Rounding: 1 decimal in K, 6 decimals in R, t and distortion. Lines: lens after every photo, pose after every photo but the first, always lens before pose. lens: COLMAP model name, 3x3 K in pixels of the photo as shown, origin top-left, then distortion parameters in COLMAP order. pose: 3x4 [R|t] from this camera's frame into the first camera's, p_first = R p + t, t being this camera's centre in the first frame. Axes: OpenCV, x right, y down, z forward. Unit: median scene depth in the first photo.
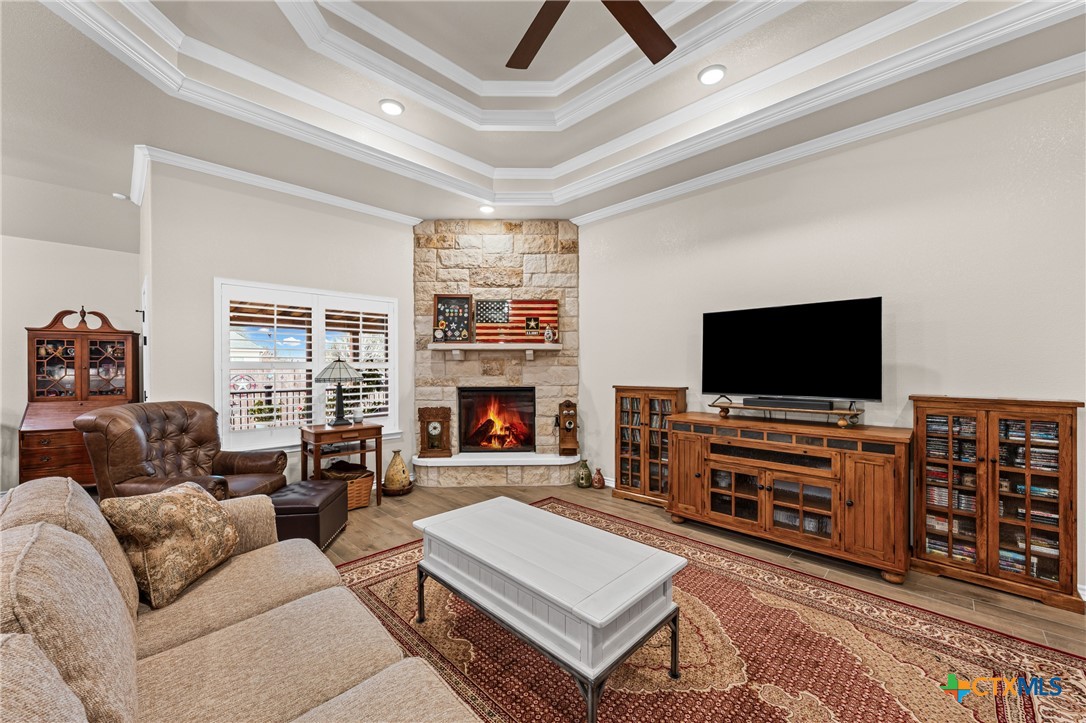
lens RADIAL K [[415.9, 0, 548.0], [0, 415.9, 368.6], [0, 0, 1]] dist [-0.001091, -0.000021]
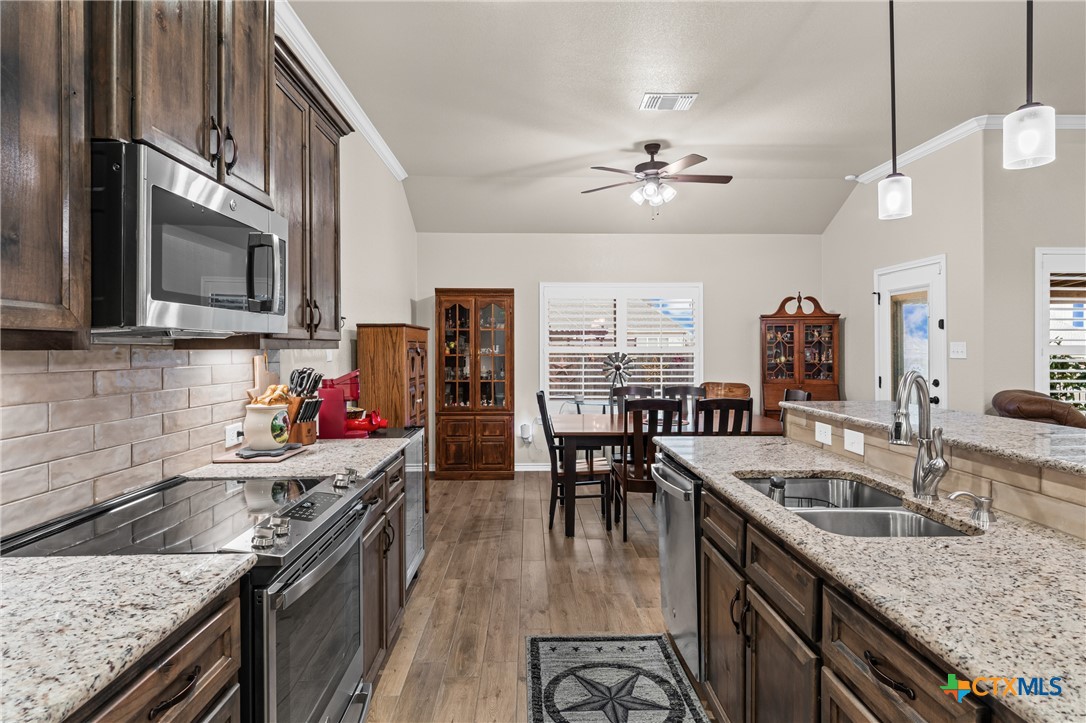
lens RADIAL K [[577.9, 0, 546.1], [0, 577.9, 355.4], [0, 0, 1]] dist [0.002178, 0.000453]
pose [[0.725424, 0.007225, -0.688264, -0.530390], [-0.003830, 0.999972, 0.006461, 0.000222], [0.688291, -0.002051, 0.725431, -0.426070]]
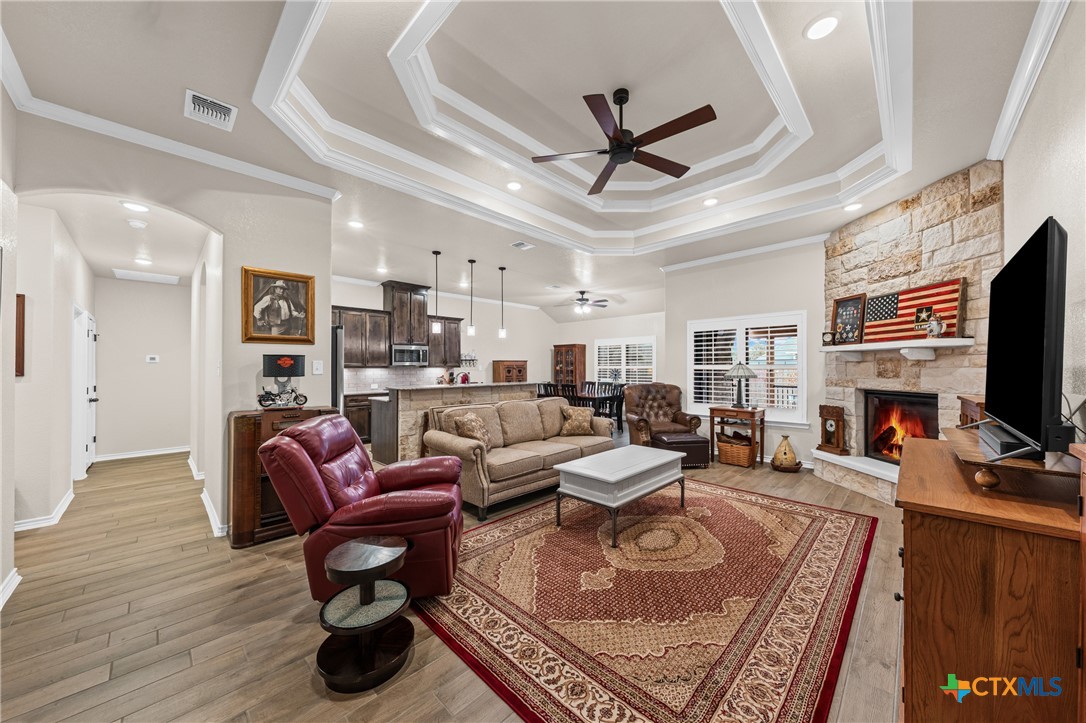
lens RADIAL K [[384.2, 0, 550.7], [0, 384.2, 367.6], [0, 0, 1]] dist [0.006983, 0.000152]
pose [[0.007360, 0.001403, -0.999972, 0.710739], [-0.002622, 0.999996, 0.001384, -0.005150], [0.999969, 0.002612, 0.007364, 0.268629]]
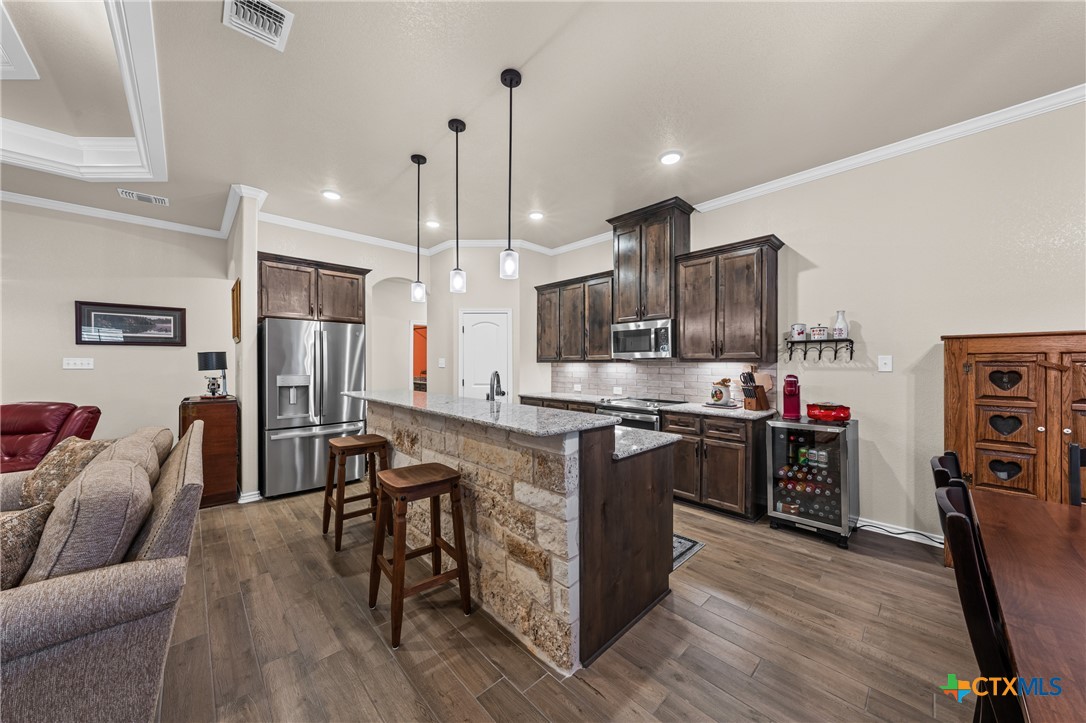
lens RADIAL K [[374.5, 0, 544.8], [0, 374.5, 364.1], [0, 0, 1]] dist [-0.000973, -0.000062]
pose [[-0.999449, 0.002392, 0.033116, -0.704632], [0.002772, 0.999931, 0.011451, -0.007204], [-0.033086, 0.011536, -0.999386, 0.568034]]
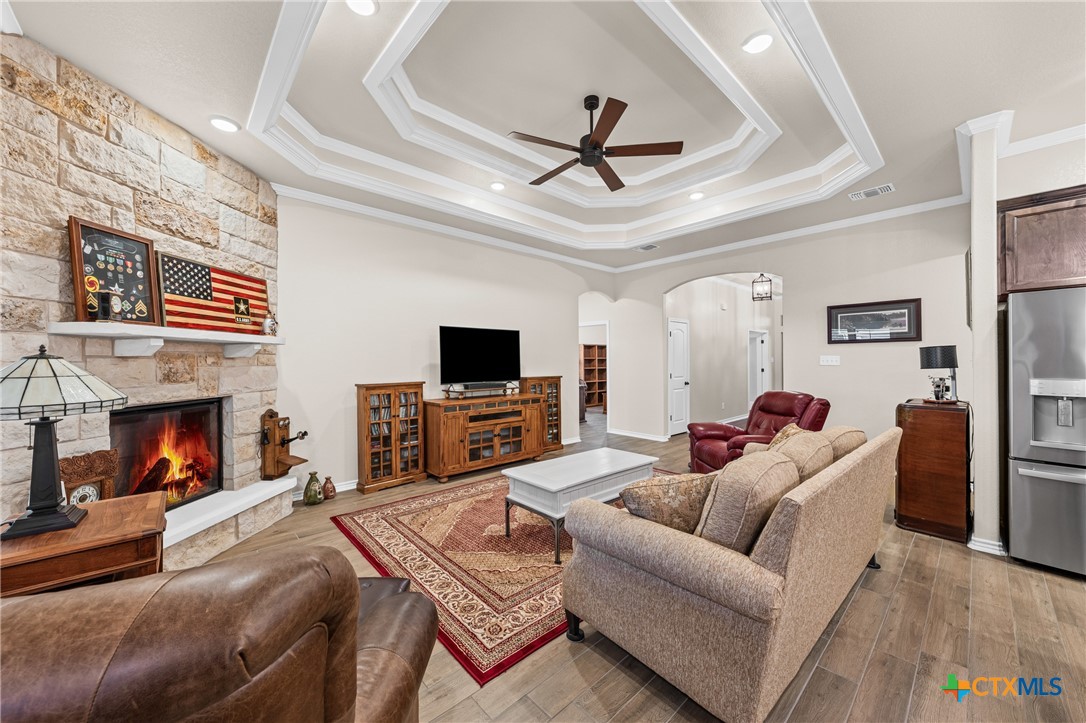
lens RADIAL K [[403.3, 0, 547.6], [0, 403.3, 359.8], [0, 0, 1]] dist [-0.001408, 0.000038]
pose [[0.049750, 0.005555, 0.998746, -0.703481], [0.012431, 0.999904, -0.006180, -0.006456], [-0.998684, 0.012723, 0.049677, 0.441989]]
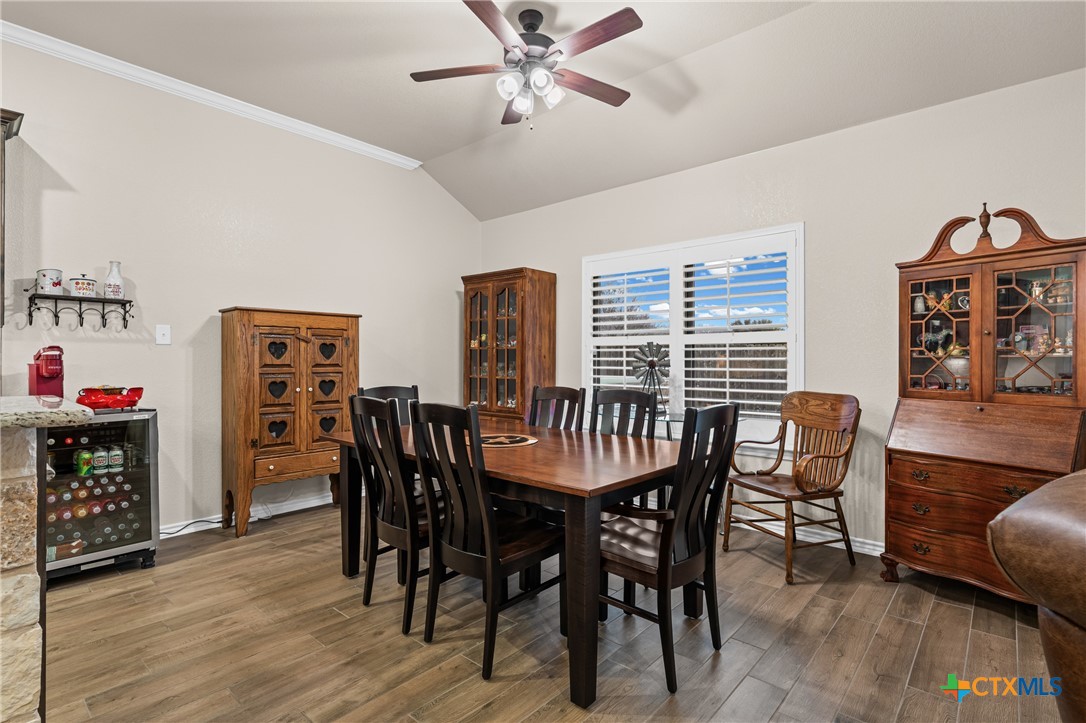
lens RADIAL K [[528.6, 0, 547.2], [0, 528.6, 357.8], [0, 0, 1]] dist [-0.001417, -0.000341]
pose [[0.051995, -0.004810, -0.998636, -0.489598], [-0.009914, 0.999937, -0.005333, 0.031422], [0.998598, 0.010178, 0.051944, 0.423126]]
